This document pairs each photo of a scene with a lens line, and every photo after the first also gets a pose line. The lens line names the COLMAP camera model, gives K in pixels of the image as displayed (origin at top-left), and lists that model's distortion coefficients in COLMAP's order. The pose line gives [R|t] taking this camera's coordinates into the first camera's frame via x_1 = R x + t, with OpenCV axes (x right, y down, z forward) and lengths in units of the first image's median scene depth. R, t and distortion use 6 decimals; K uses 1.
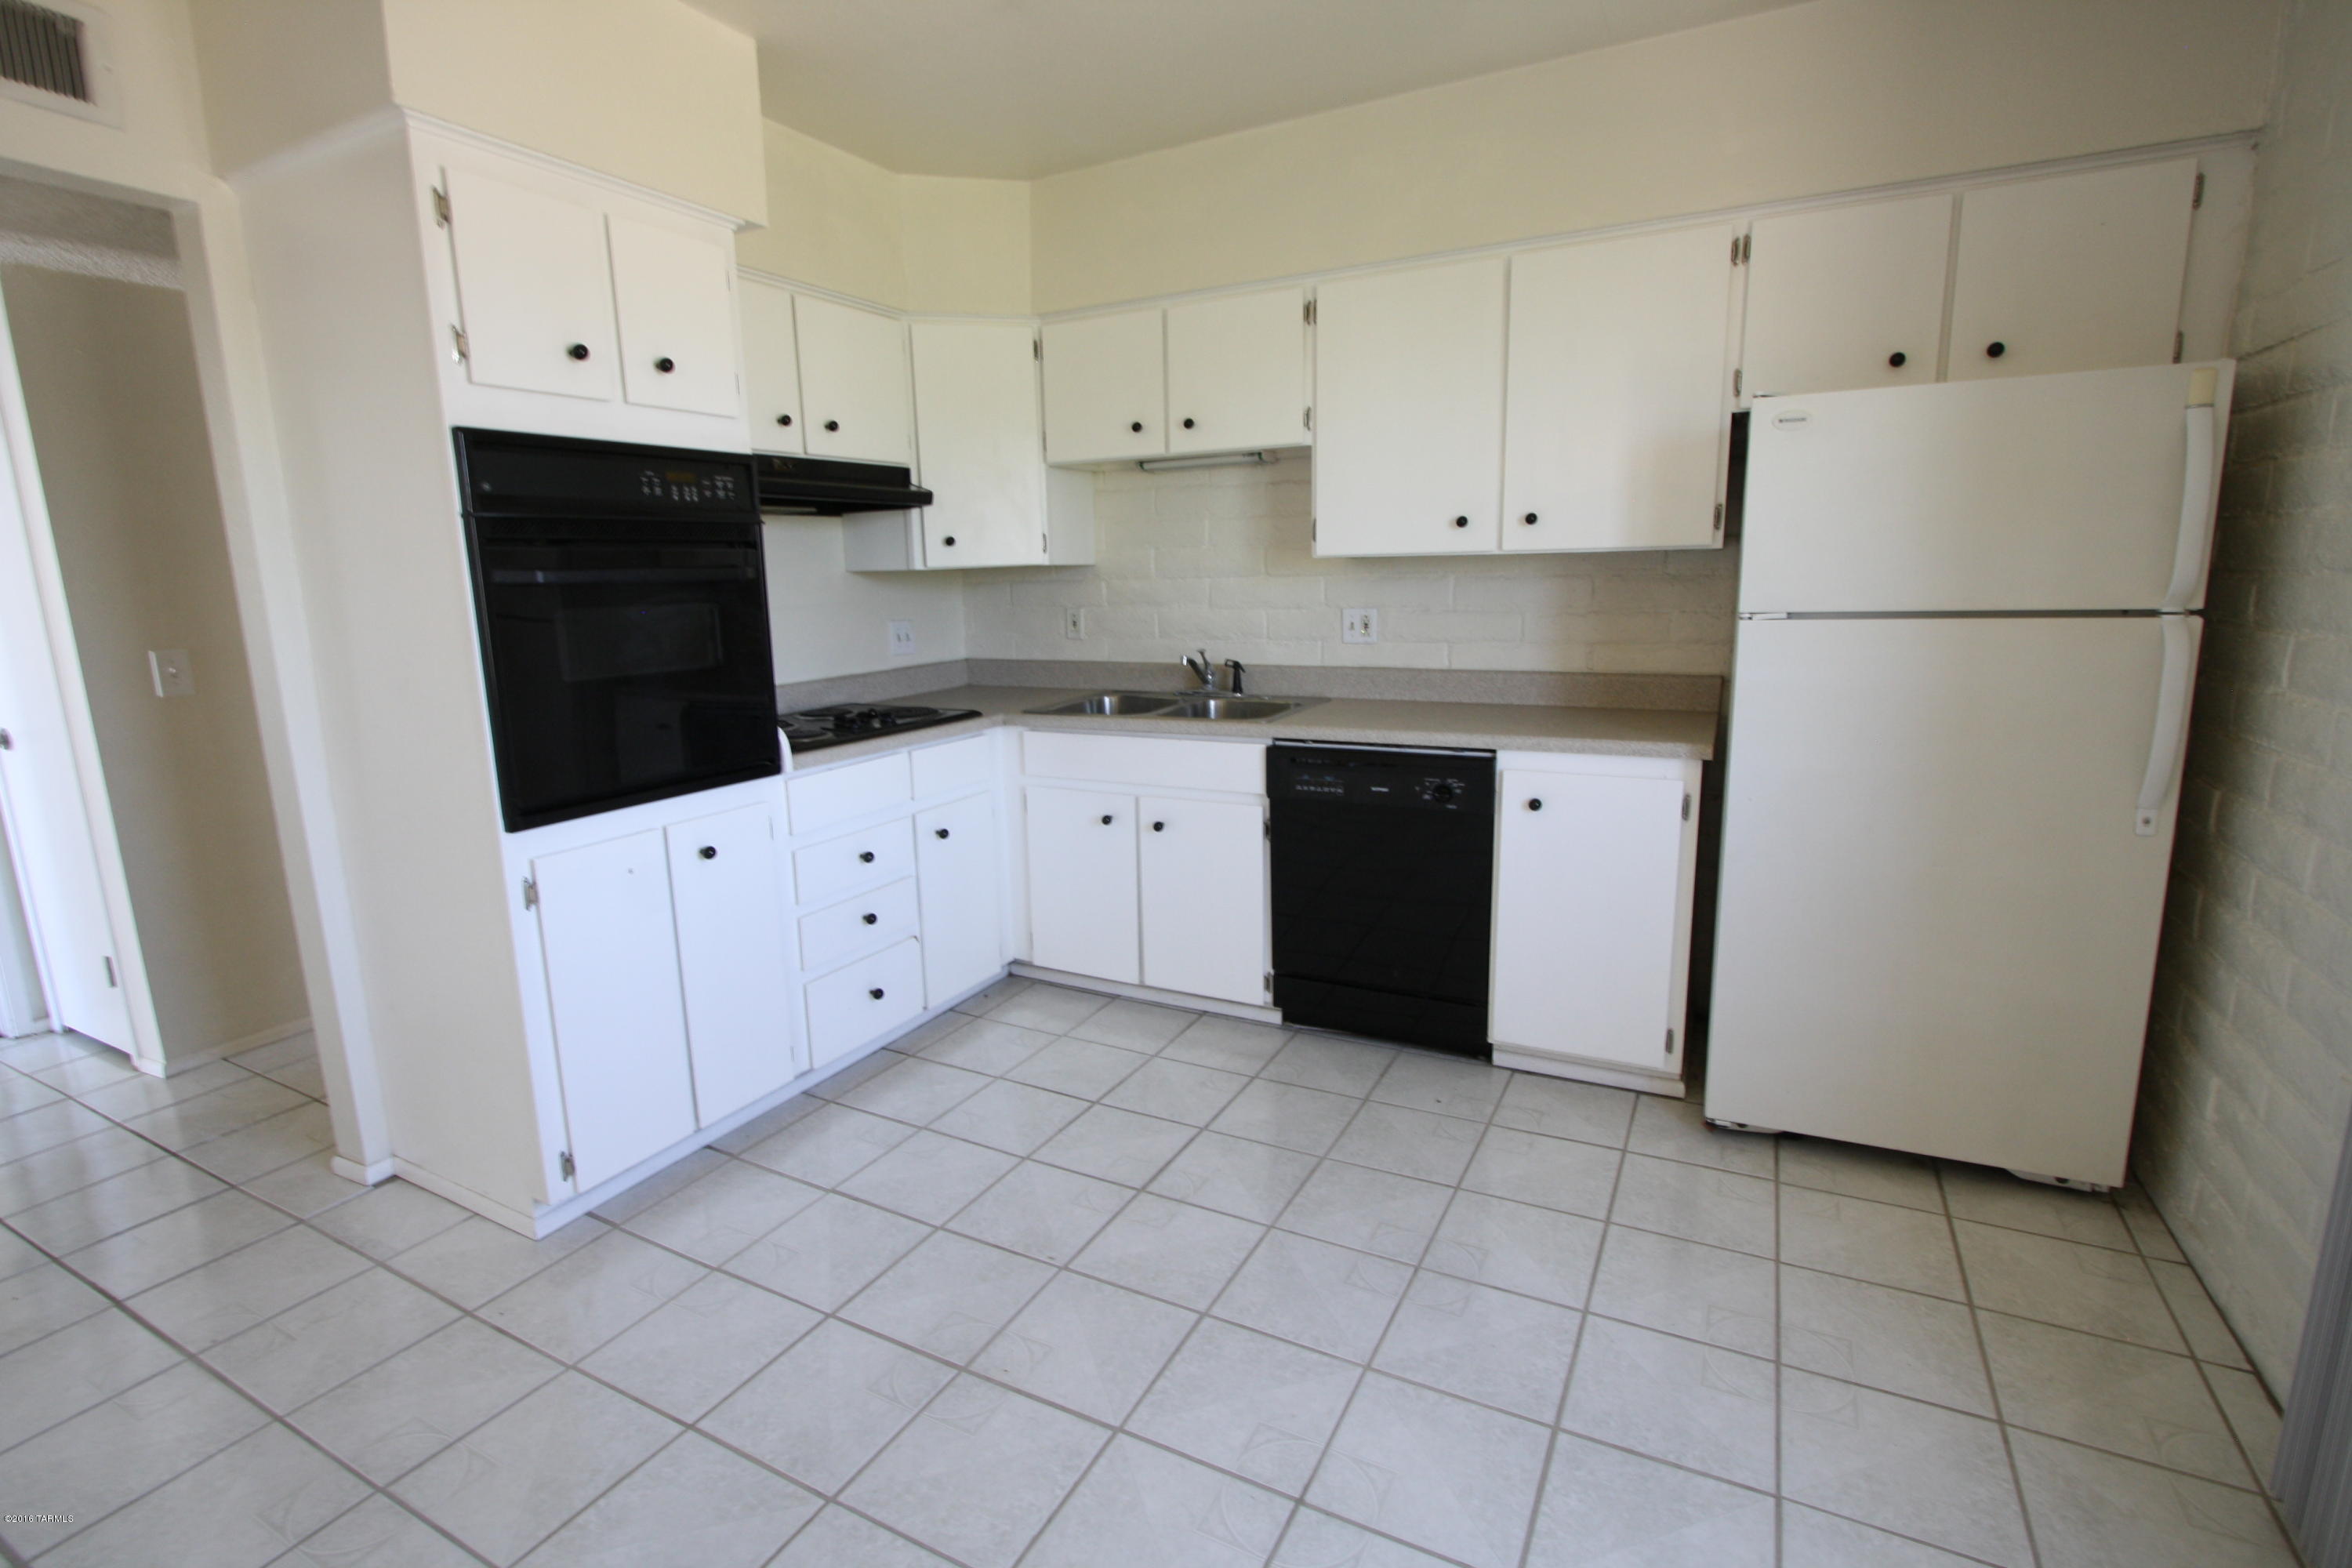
lens RADIAL K [[1108.3, 0, 1164.9], [0, 1108.3, 782.3], [0, 0, 1]] dist [0.024856, 0.000078]
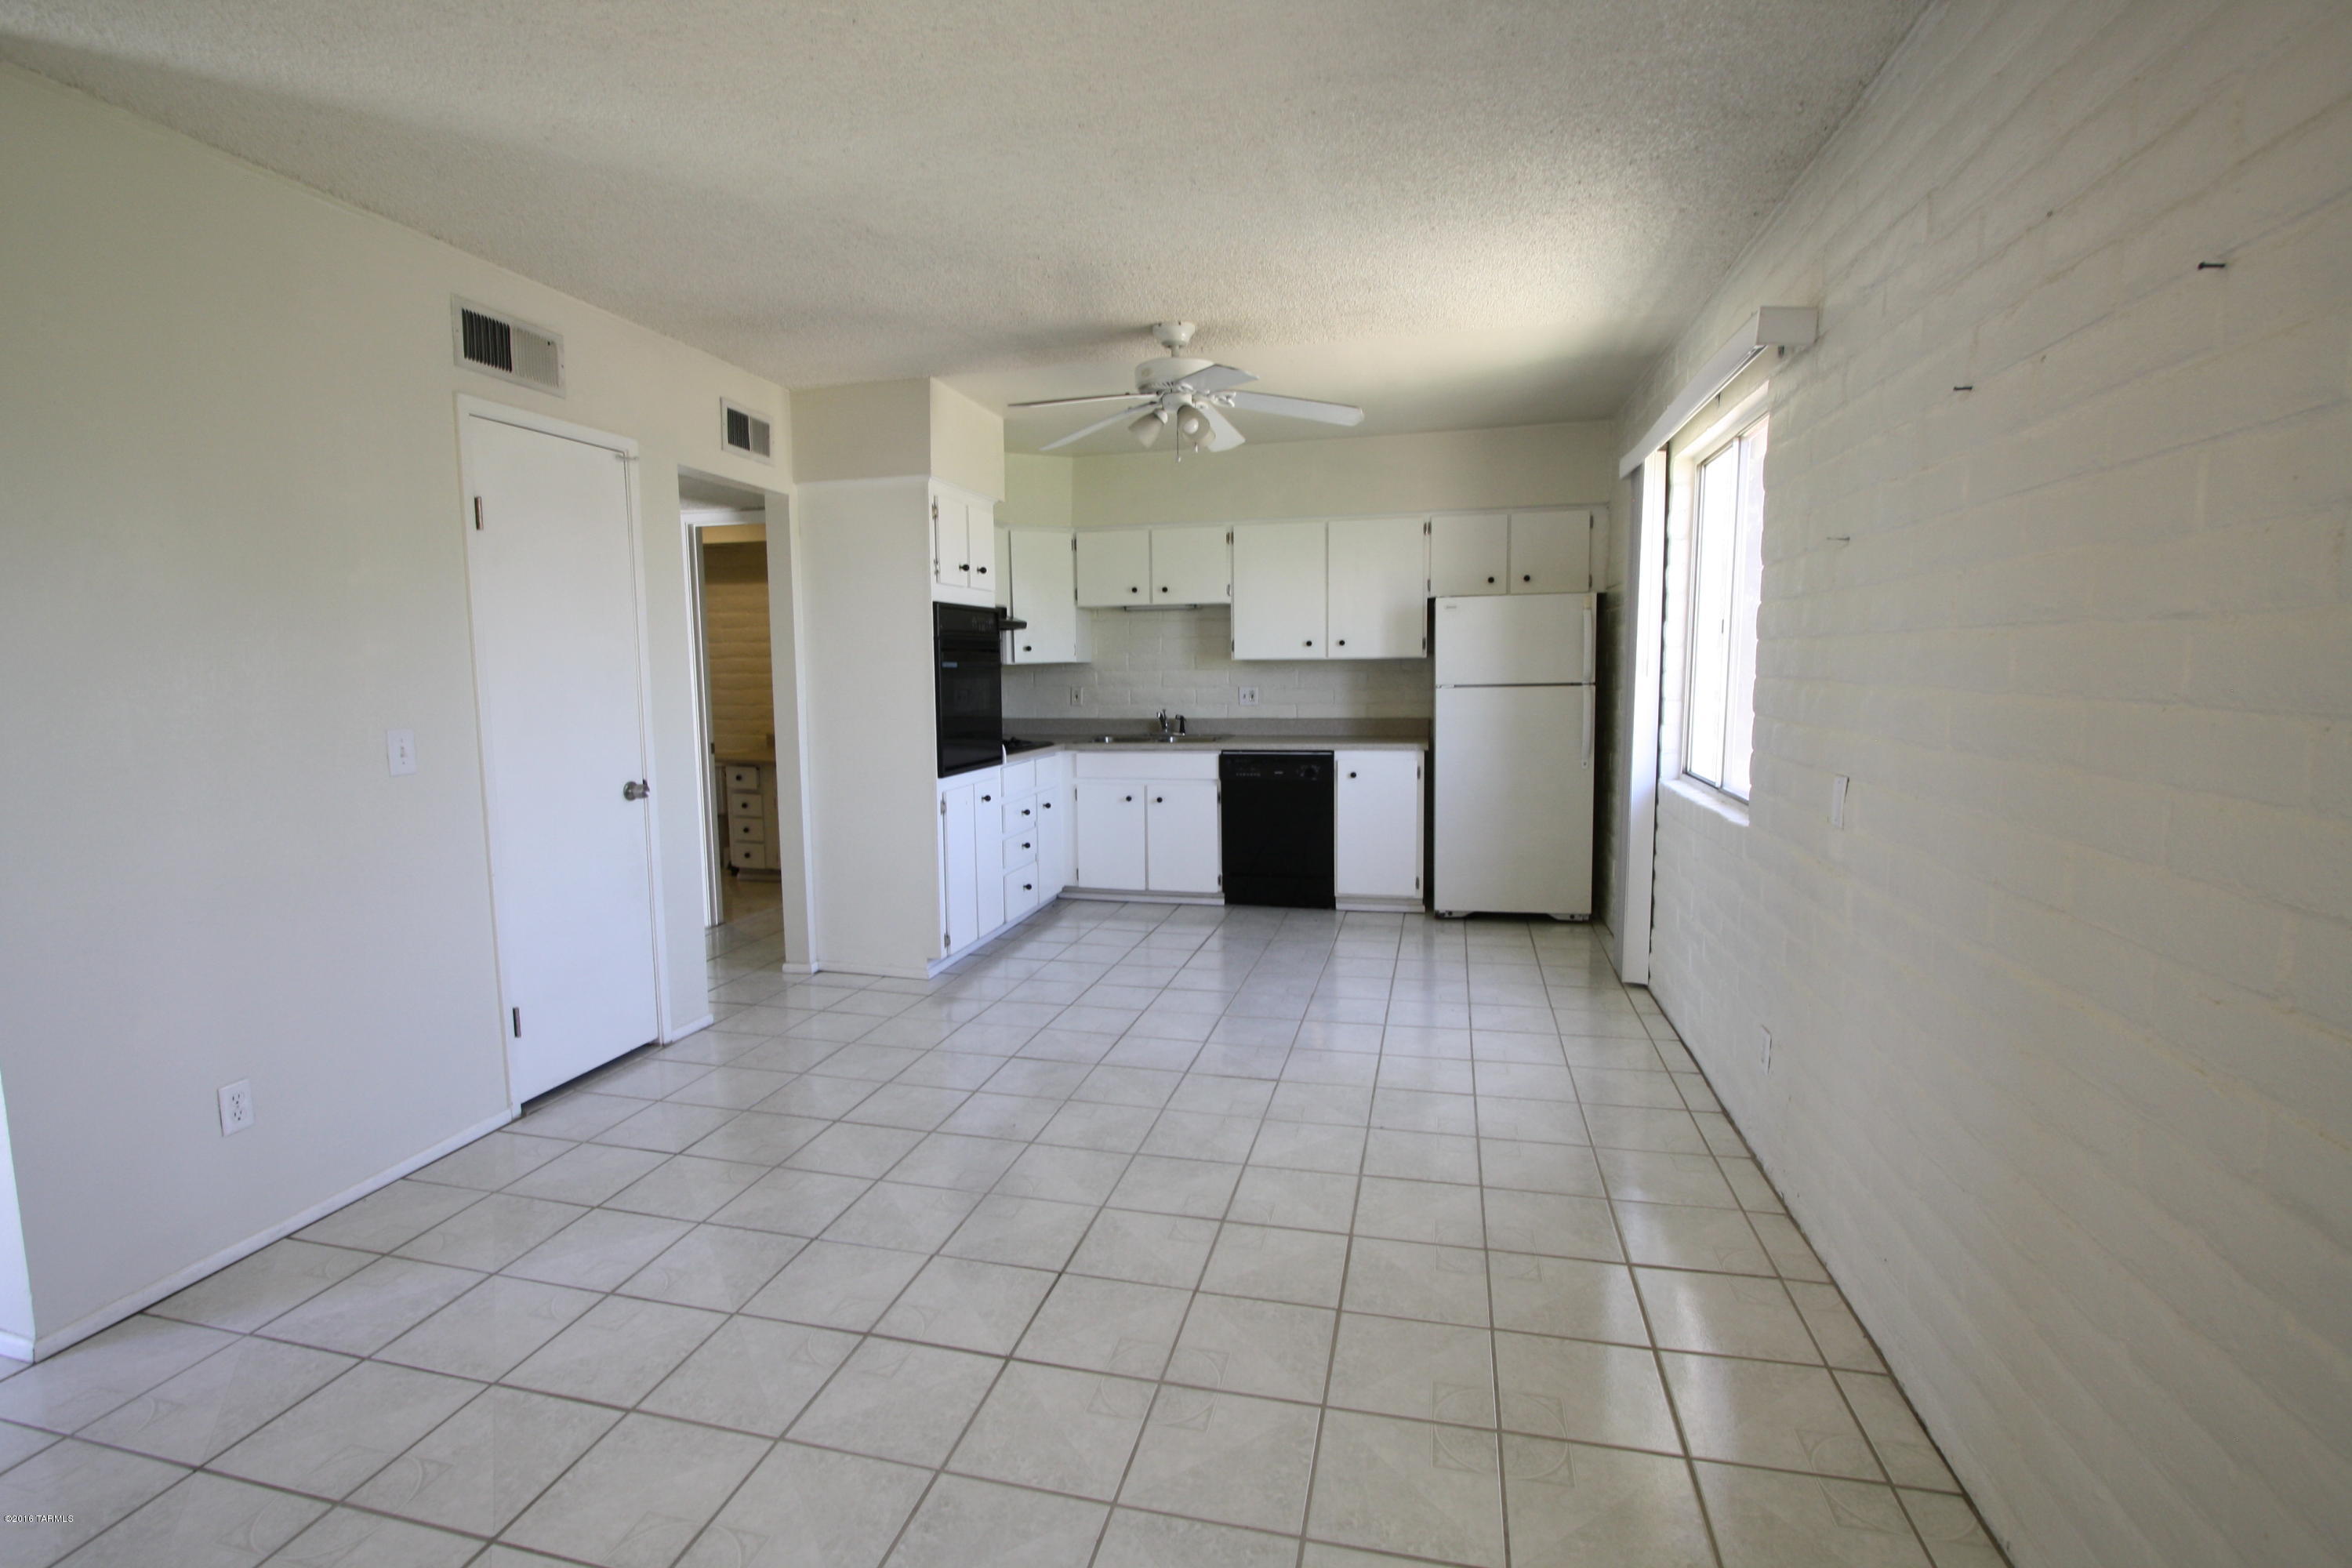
lens RADIAL K [[1081.1, 0, 1176.0], [0, 1081.1, 784.0], [0, 0, 1]] dist [0.132803, 0.000043]
pose [[0.968707, -0.017677, 0.247577, -0.455716], [0.038310, 0.996156, -0.078770, 0.166693], [-0.245233, 0.085789, 0.965661, -0.824257]]
